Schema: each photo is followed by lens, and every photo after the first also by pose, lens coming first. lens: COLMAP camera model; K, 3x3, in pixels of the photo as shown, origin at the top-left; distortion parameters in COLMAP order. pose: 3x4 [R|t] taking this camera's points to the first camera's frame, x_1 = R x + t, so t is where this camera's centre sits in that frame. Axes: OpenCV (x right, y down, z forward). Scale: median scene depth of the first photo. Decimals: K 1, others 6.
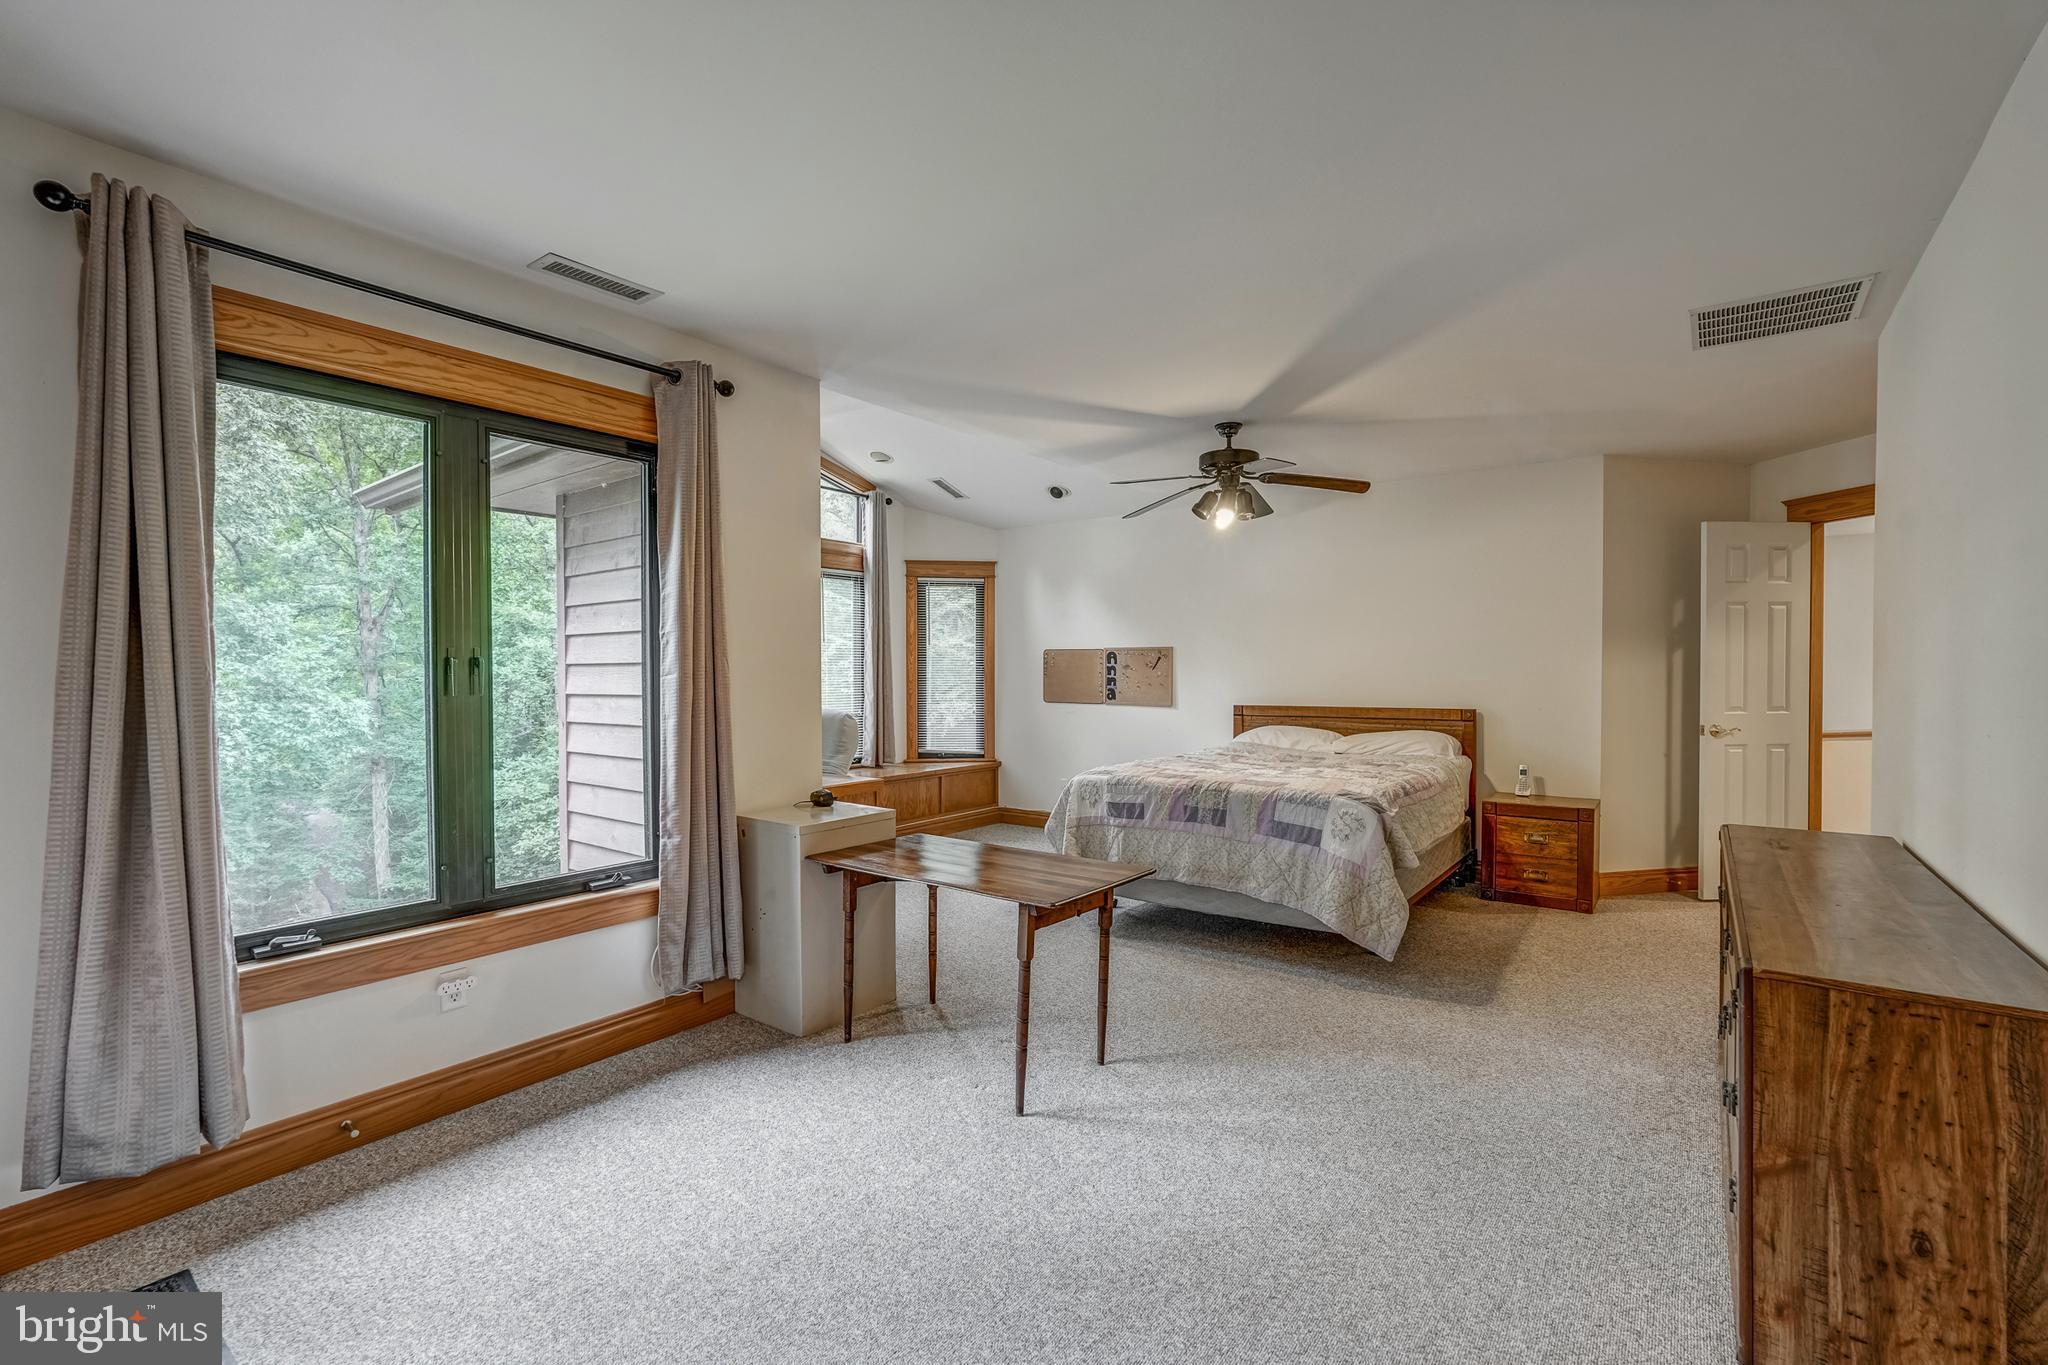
lens RADIAL K [[896.8, 0, 1022.8], [0, 896.8, 681.3], [0, 0, 1]] dist [-0.012607, 0.005208]
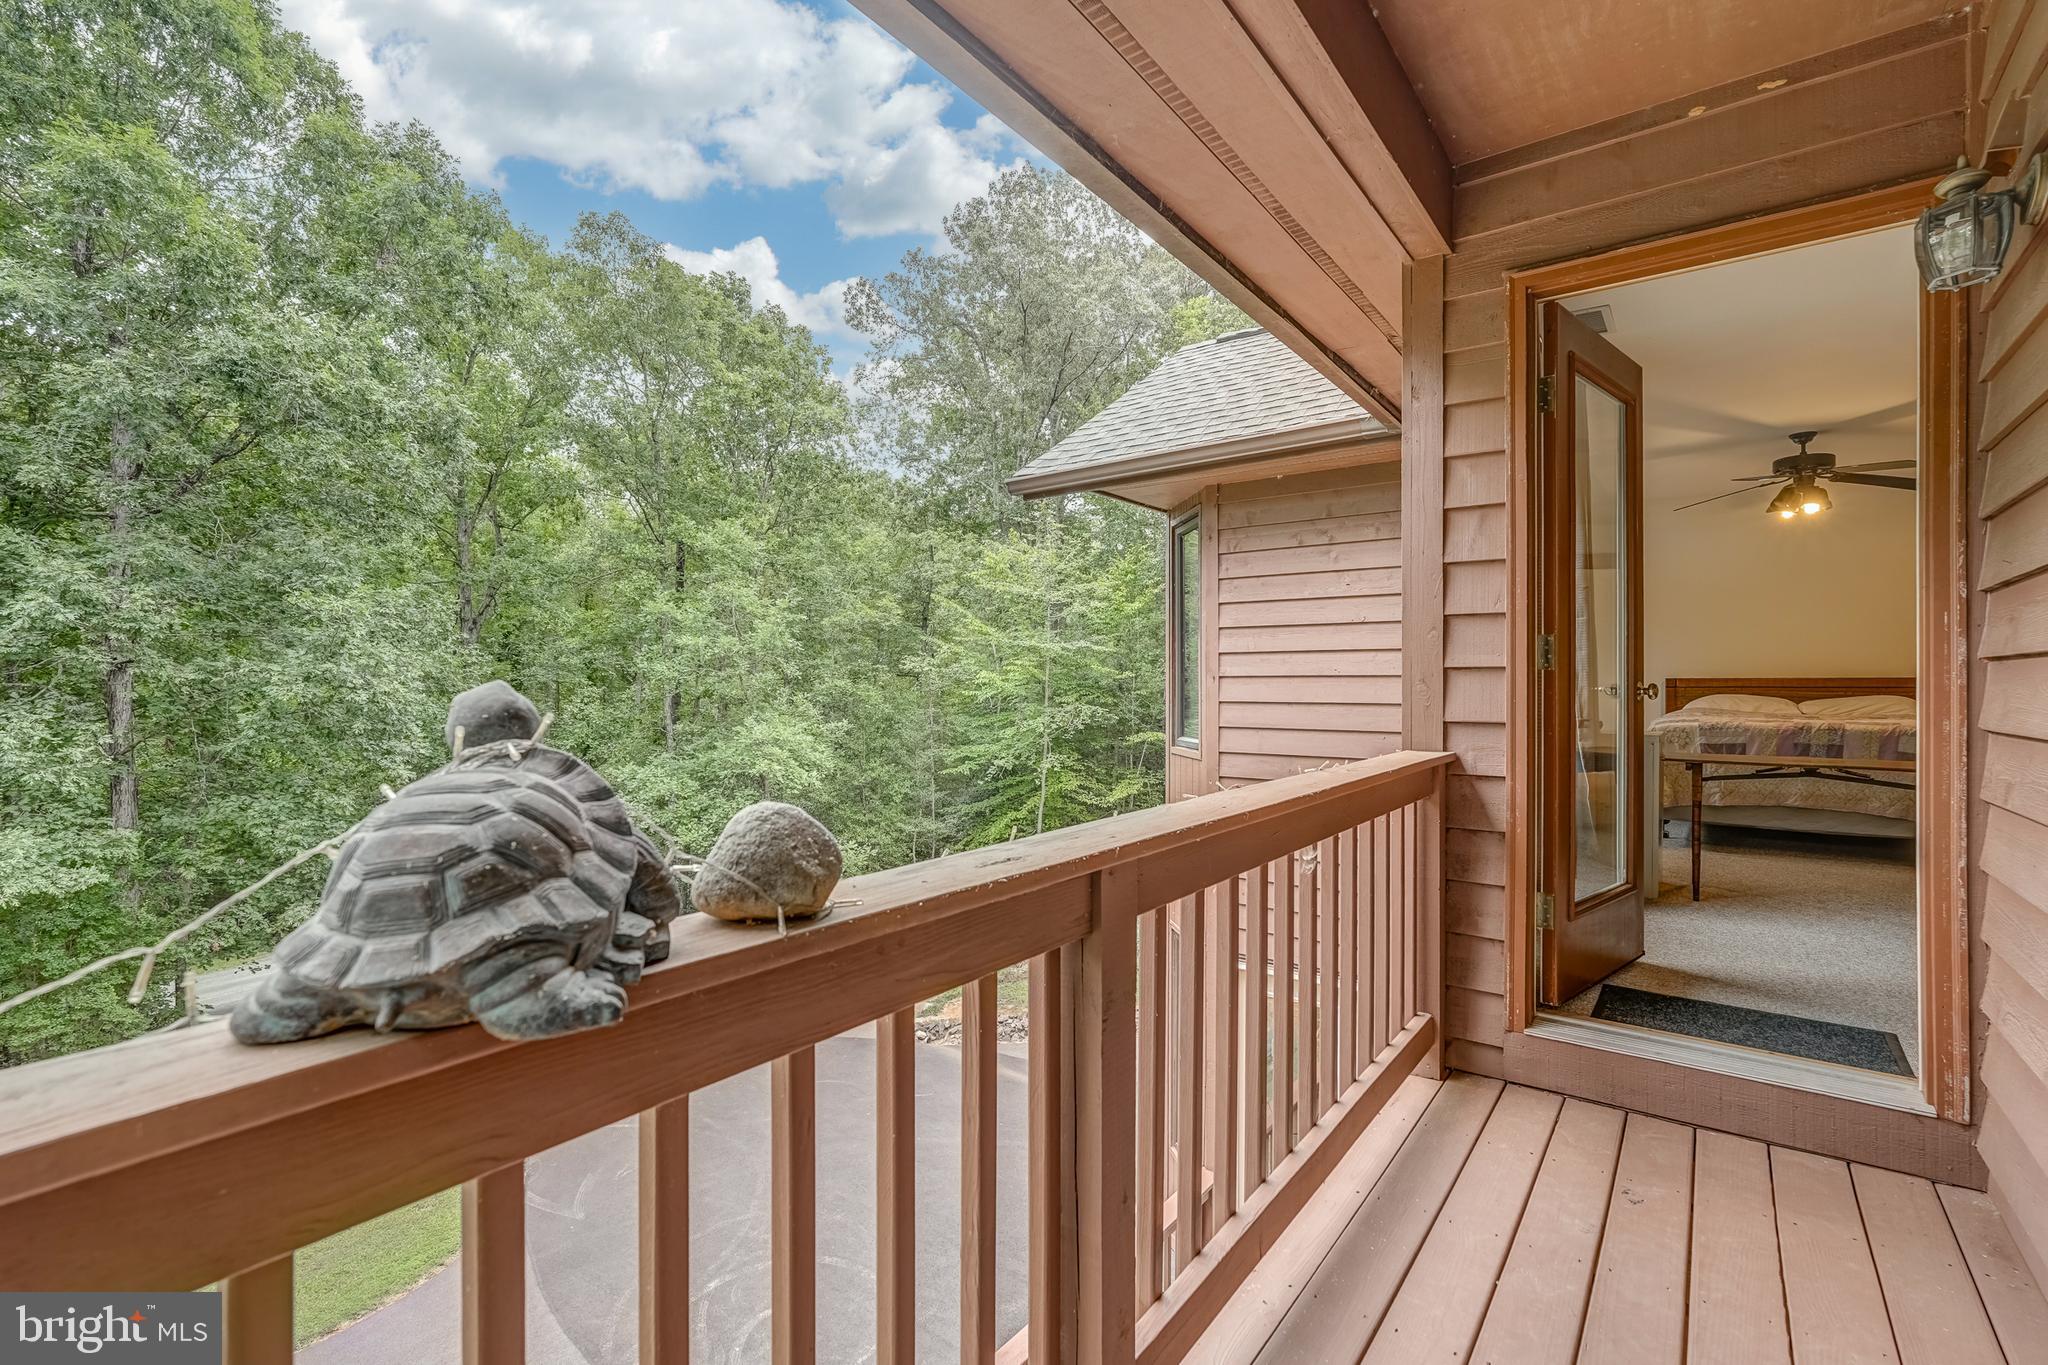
lens RADIAL K [[914.1, 0, 1020.2], [0, 914.1, 672.3], [0, 0, 1]] dist [-0.014740, 0.000209]
pose [[0.999957, 0.008681, -0.003341, -0.882670], [-0.008769, 0.999581, -0.027594, 0.087010], [0.003100, 0.027622, 0.999614, -0.237869]]
